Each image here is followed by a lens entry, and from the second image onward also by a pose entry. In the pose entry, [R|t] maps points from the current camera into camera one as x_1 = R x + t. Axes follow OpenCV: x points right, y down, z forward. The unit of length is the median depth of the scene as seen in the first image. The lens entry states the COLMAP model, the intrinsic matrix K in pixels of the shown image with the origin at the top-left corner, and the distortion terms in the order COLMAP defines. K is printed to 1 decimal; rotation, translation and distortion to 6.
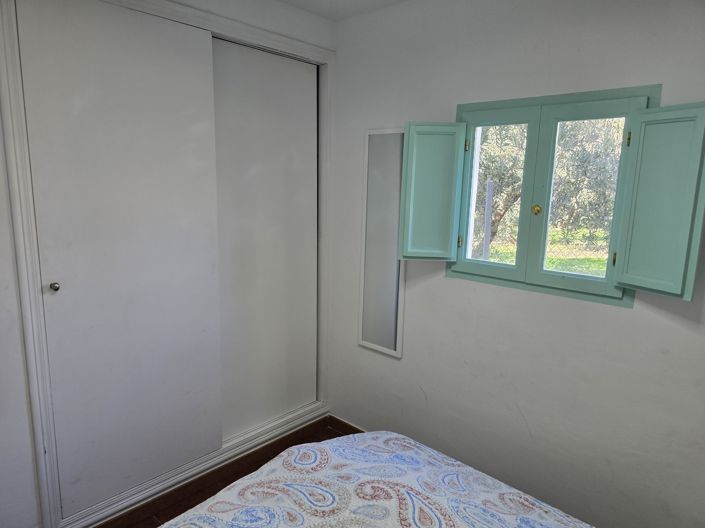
lens RADIAL K [[476.8, 0, 352.5], [0, 476.8, 264.0], [0, 0, 1]] dist [0.006582, 0.000659]
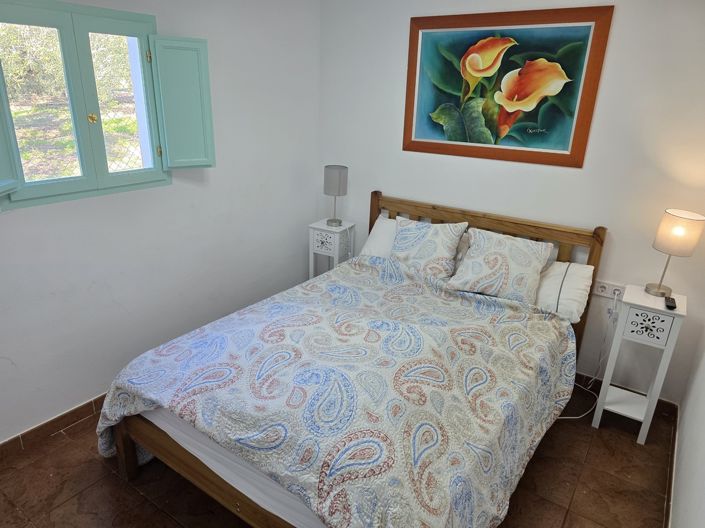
lens RADIAL K [[476.8, 0, 352.5], [0, 476.8, 264.0], [0, 0, 1]] dist [0.006582, 0.000659]
pose [[-0.146303, -0.366196, 0.918964, -0.891470], [0.135561, 0.912775, 0.385312, -0.165539], [-0.979908, 0.180948, -0.083899, 0.641223]]
